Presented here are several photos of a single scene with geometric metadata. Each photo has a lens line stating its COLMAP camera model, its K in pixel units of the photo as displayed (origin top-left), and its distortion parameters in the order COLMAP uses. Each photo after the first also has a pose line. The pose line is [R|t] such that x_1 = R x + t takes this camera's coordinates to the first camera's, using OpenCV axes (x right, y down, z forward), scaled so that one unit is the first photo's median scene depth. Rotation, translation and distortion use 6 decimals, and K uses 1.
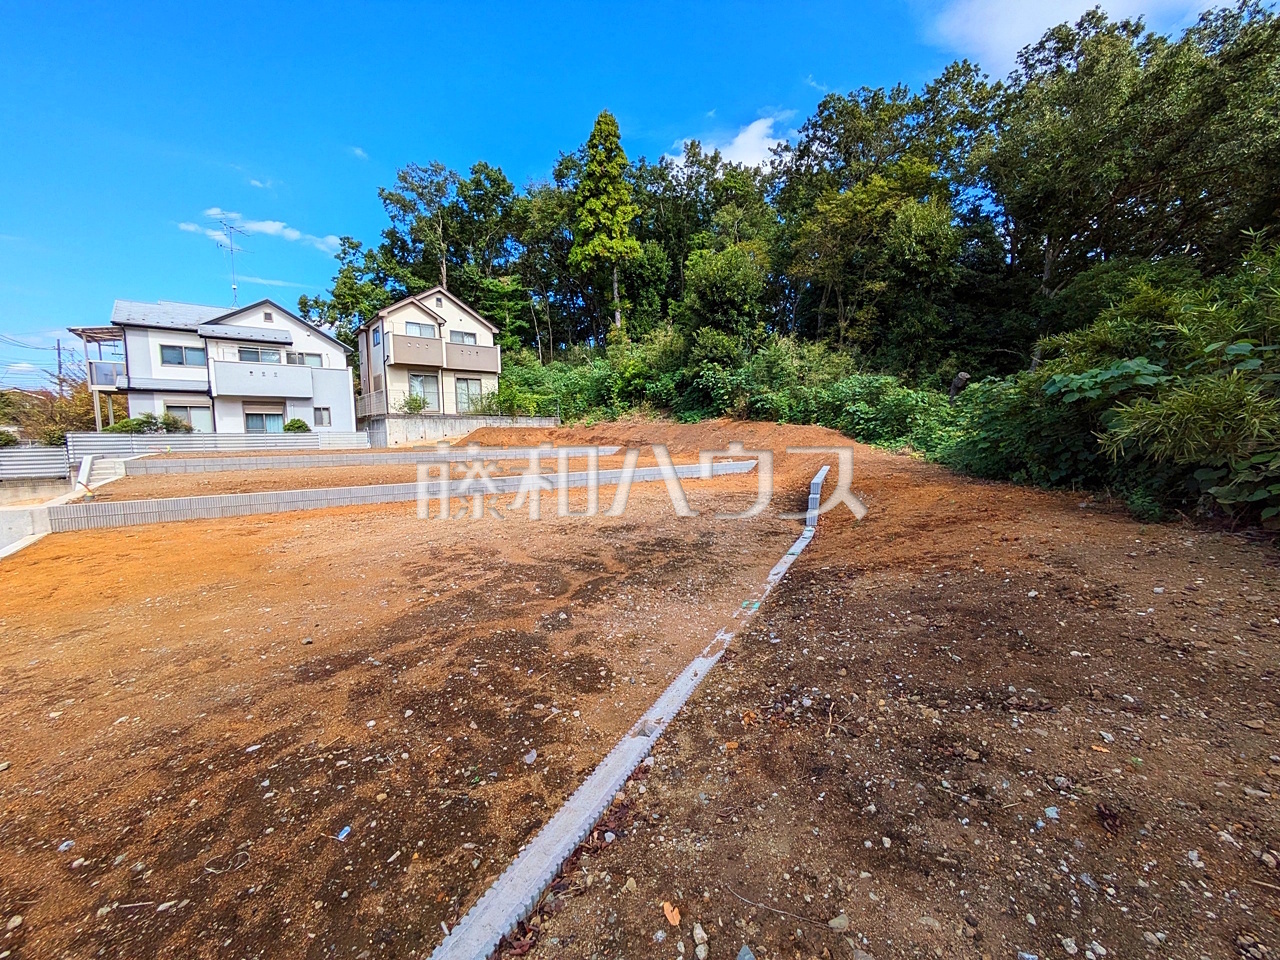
lens RADIAL K [[506.7, 0, 640.5], [0, 506.7, 479.4], [0, 0, 1]] dist [-0.002102, 0.001675]
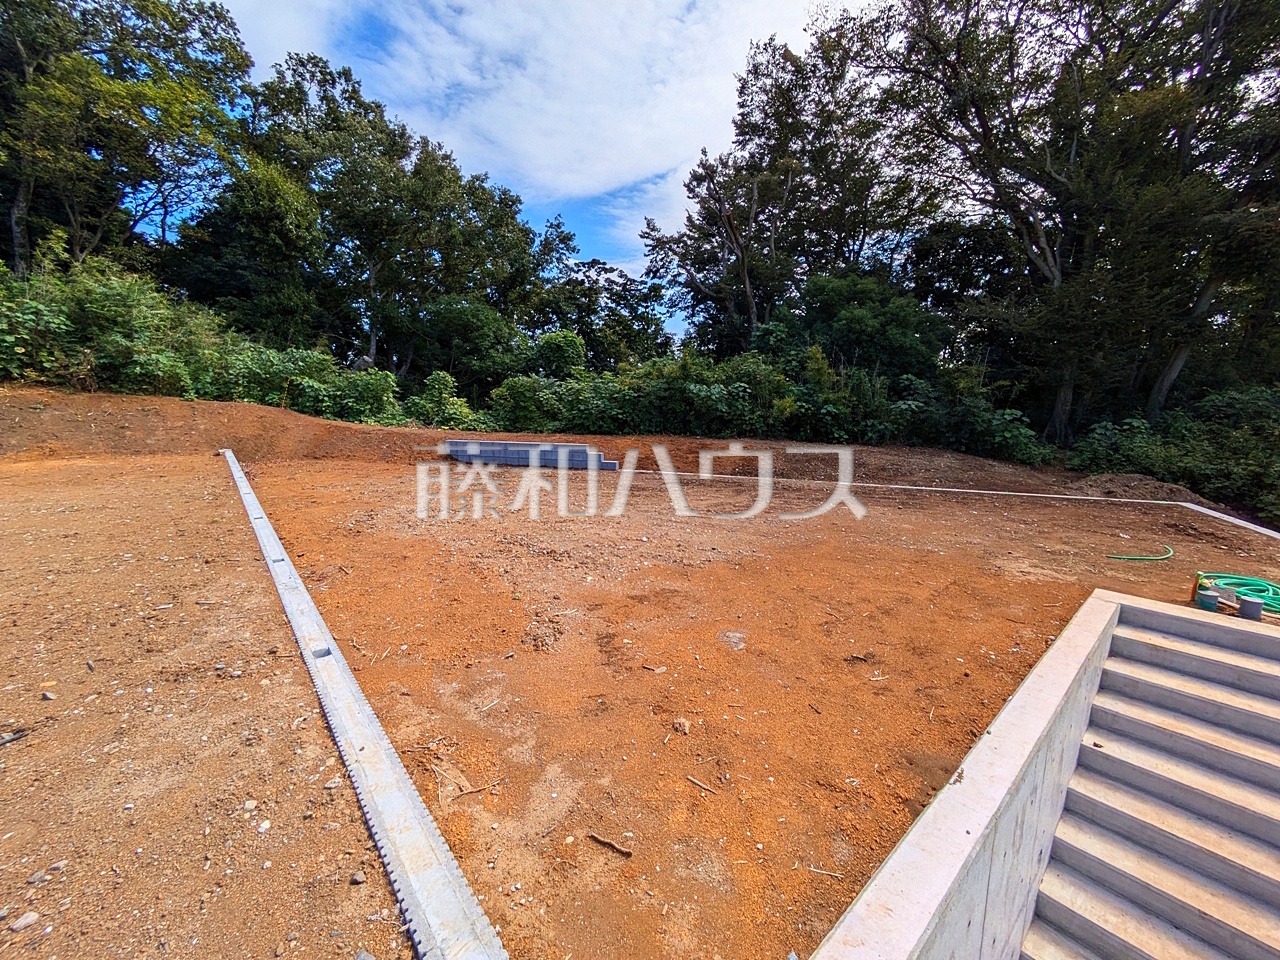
lens RADIAL K [[506.7, 0, 642.9], [0, 506.7, 479.4], [0, 0, 1]] dist [-0.002102, 0.001675]
pose [[-0.022528, -0.144880, 0.989193, -0.387638], [0.096815, 0.984477, 0.146394, -0.031830], [-0.995047, 0.099067, -0.008152, 0.296911]]
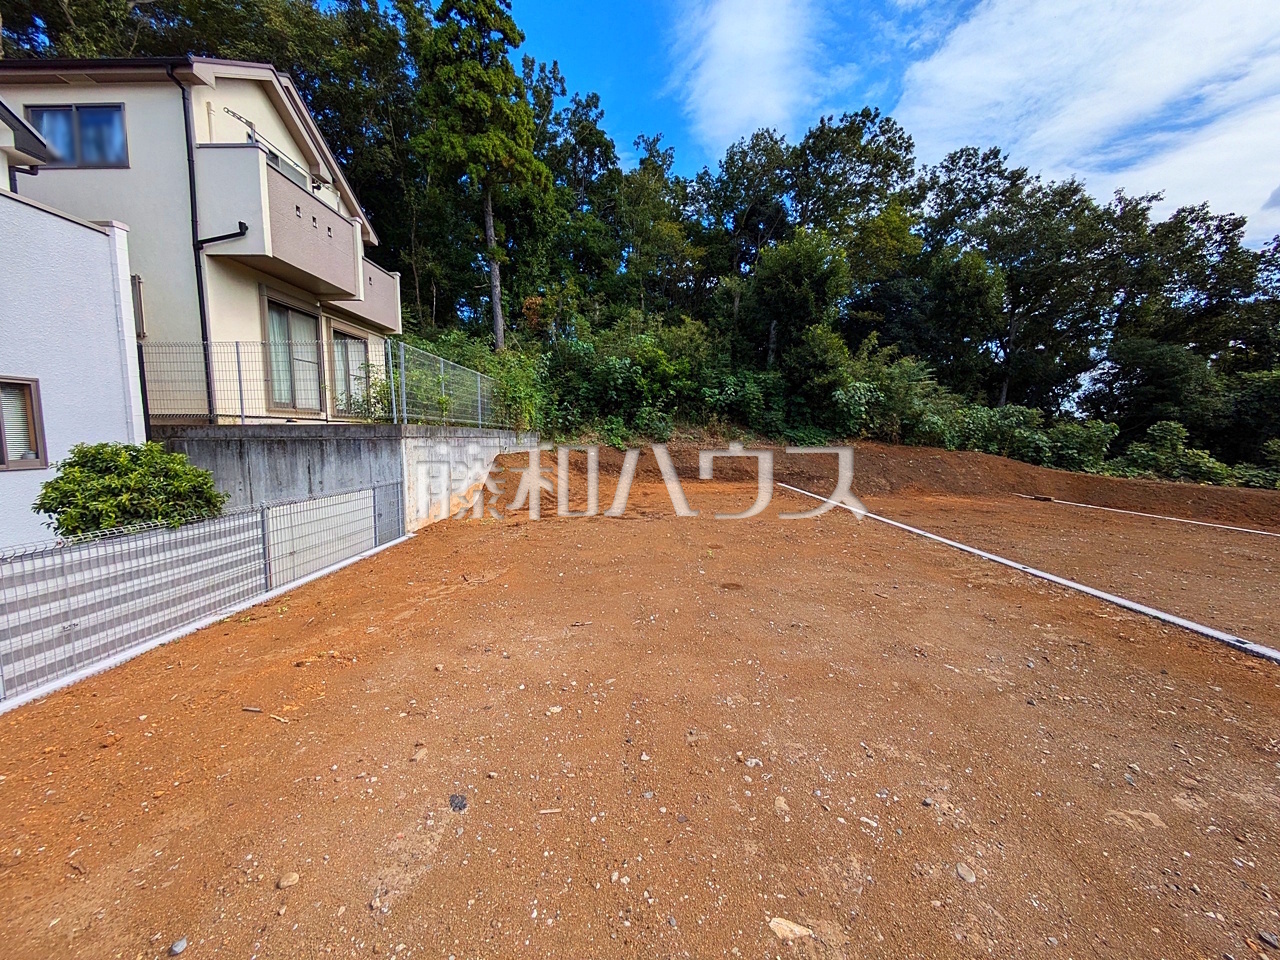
lens RADIAL K [[506.7, 0, 641.9], [0, 506.7, 479.9], [0, 0, 1]] dist [-0.002102, 0.001675]
pose [[0.635220, -0.058335, 0.770125, -0.636050], [0.068758, 0.997455, 0.018841, -0.089665], [-0.769264, 0.040984, 0.637615, 0.685440]]
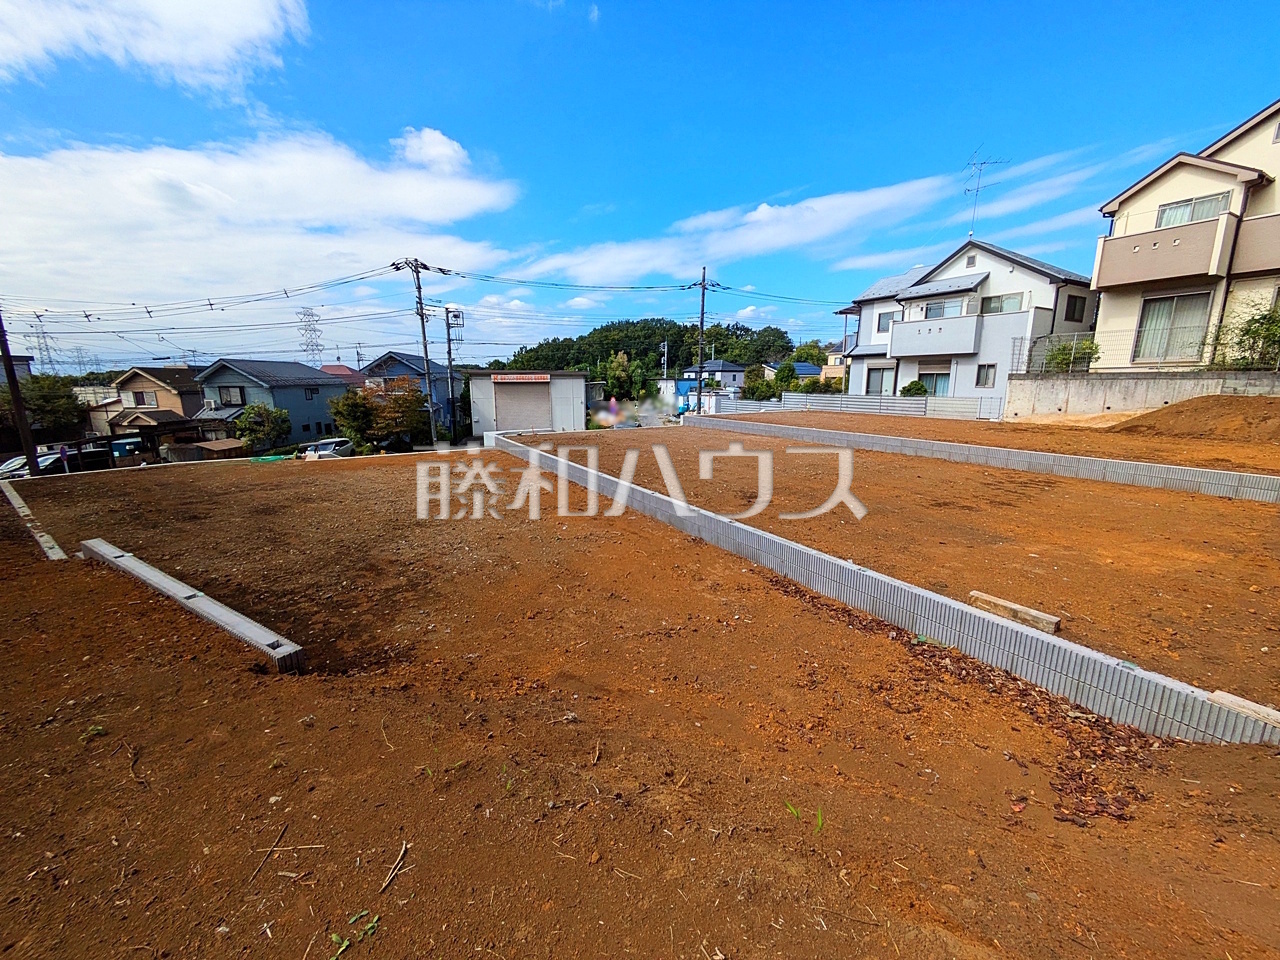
lens RADIAL K [[506.7, 0, 640.8], [0, 506.7, 479.8], [0, 0, 1]] dist [-0.002102, 0.001675]
pose [[-0.166311, 0.198760, -0.965834, 0.285126], [-0.087642, 0.972619, 0.215248, -0.090215], [0.982171, 0.120445, -0.144338, 0.608331]]
